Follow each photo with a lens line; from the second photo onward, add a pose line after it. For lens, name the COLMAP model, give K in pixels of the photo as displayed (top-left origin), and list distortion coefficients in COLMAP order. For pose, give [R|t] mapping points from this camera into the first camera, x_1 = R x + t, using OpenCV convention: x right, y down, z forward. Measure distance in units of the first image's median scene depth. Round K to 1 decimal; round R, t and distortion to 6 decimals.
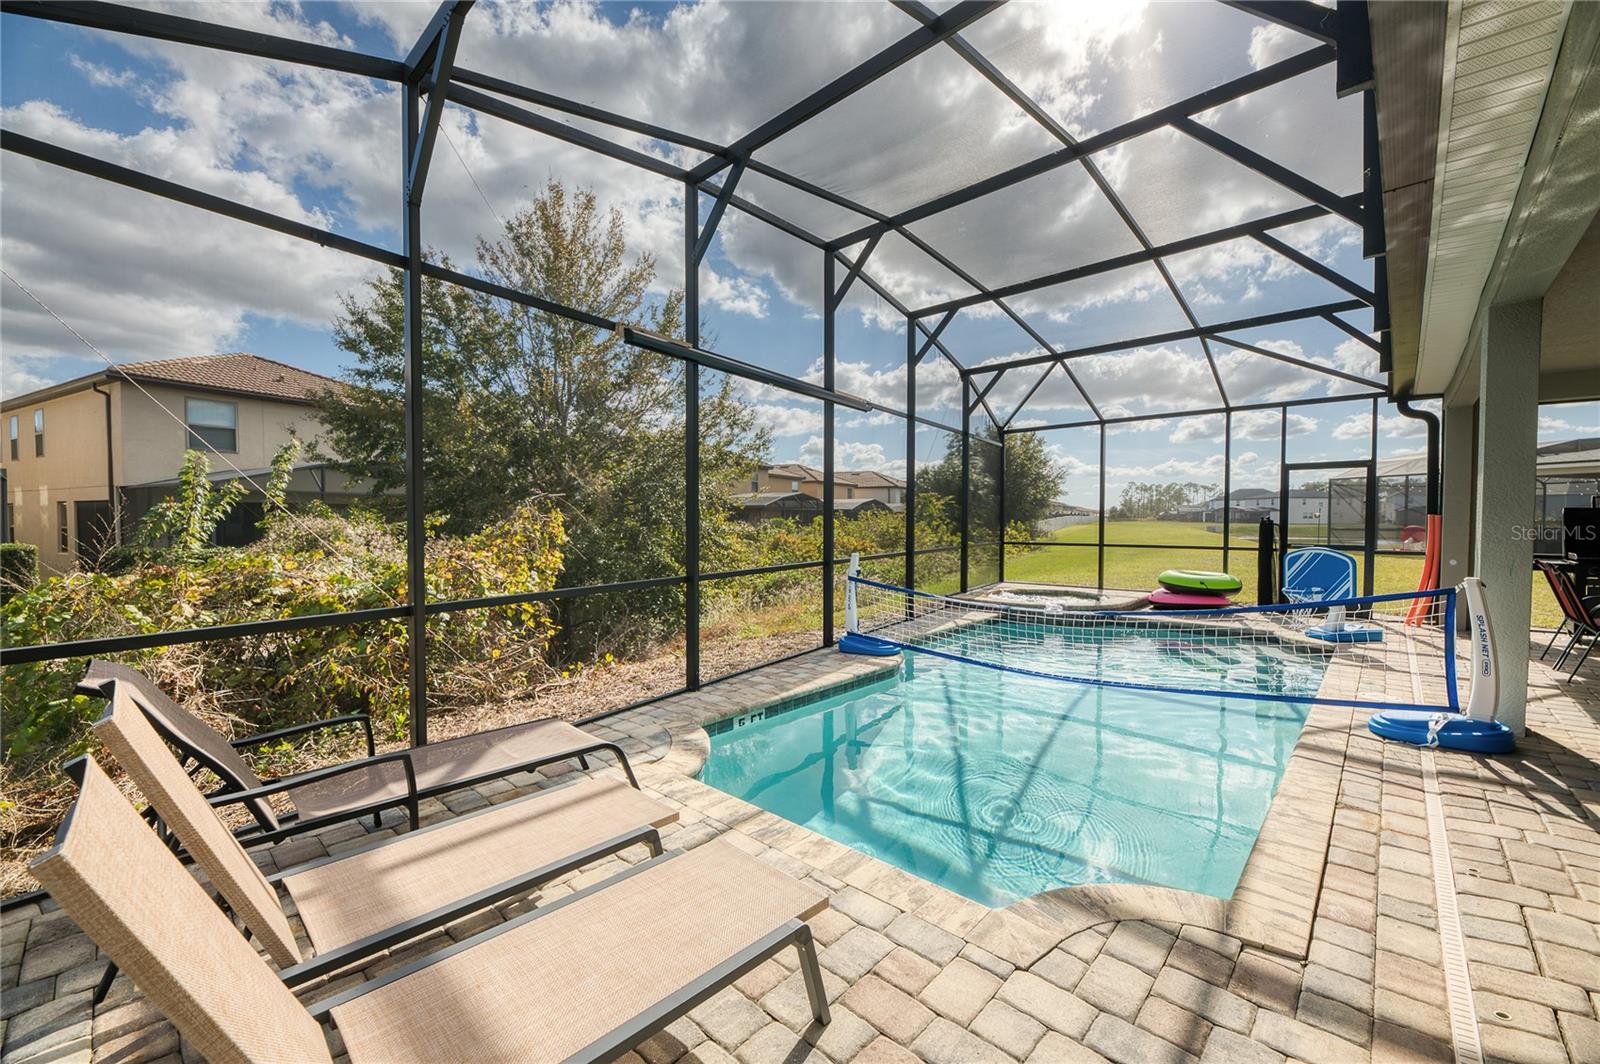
lens RADIAL K [[647.1, 0, 800.0], [0, 647.1, 532.0], [0, 0, 1]] dist [-0.002397, -0.000179]
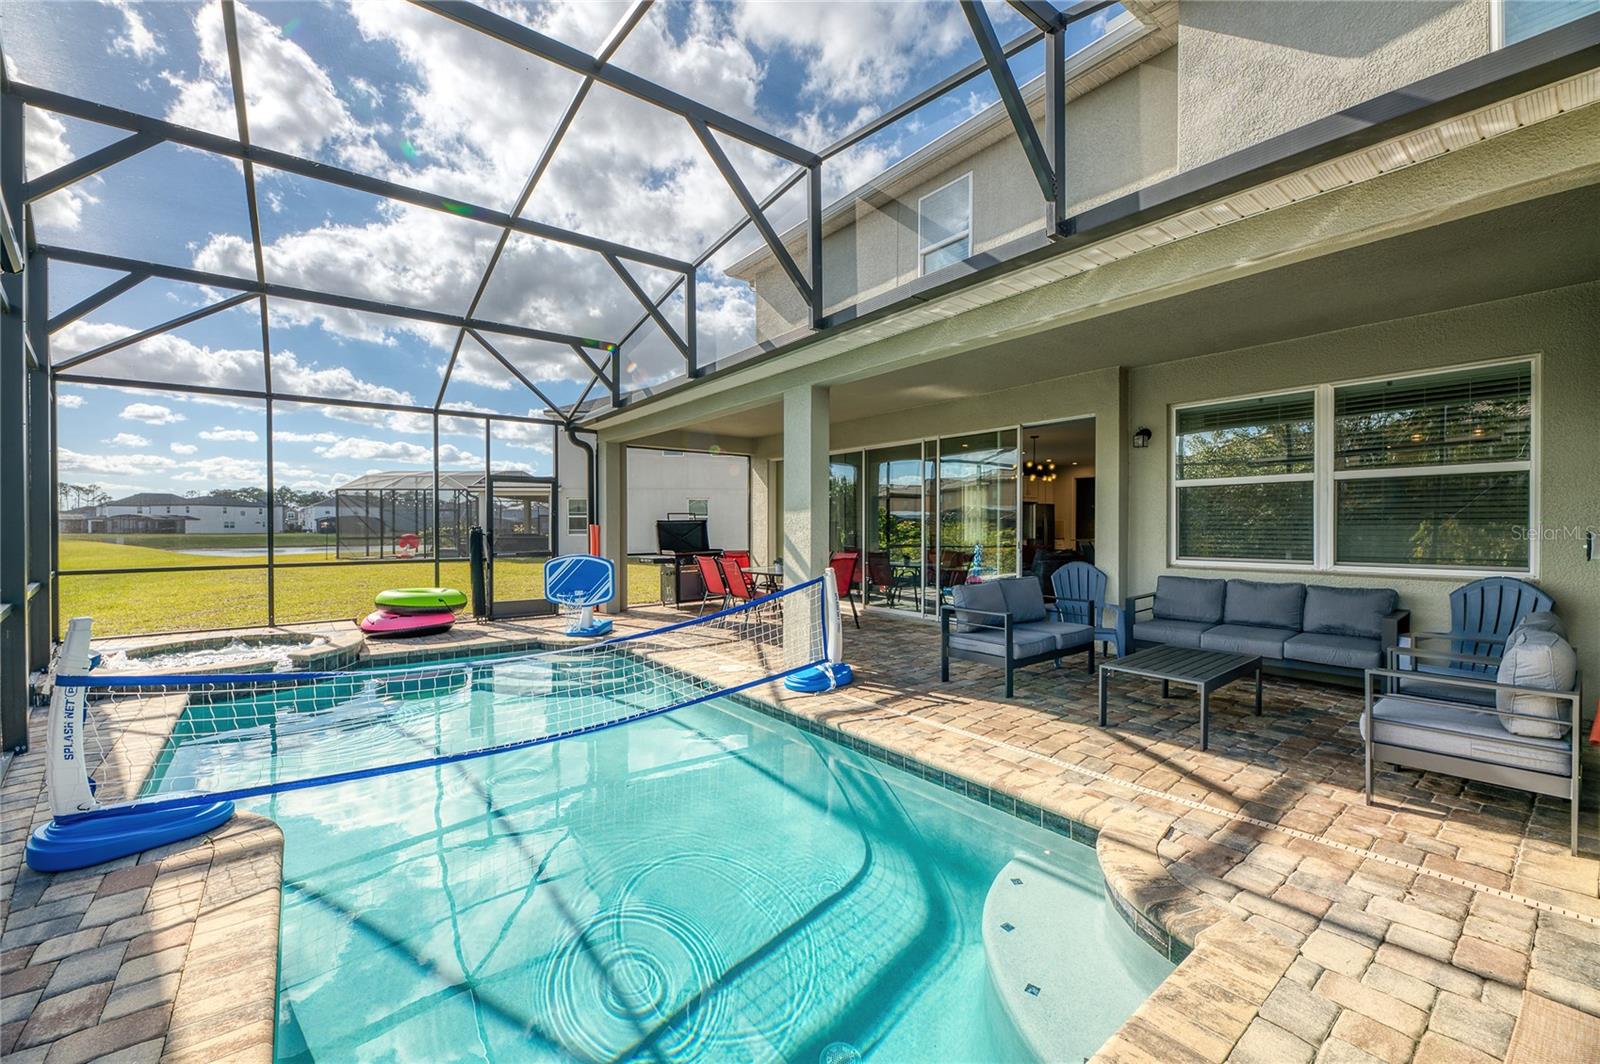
lens RADIAL K [[647.1, 0, 800.0], [0, 647.1, 532.0], [0, 0, 1]] dist [-0.002397, -0.000179]
pose [[0.161694, -0.009234, 0.986798, -0.214985], [0.023145, 0.999717, 0.005562, -0.011340], [-0.986570, 0.021940, 0.161862, 0.415720]]
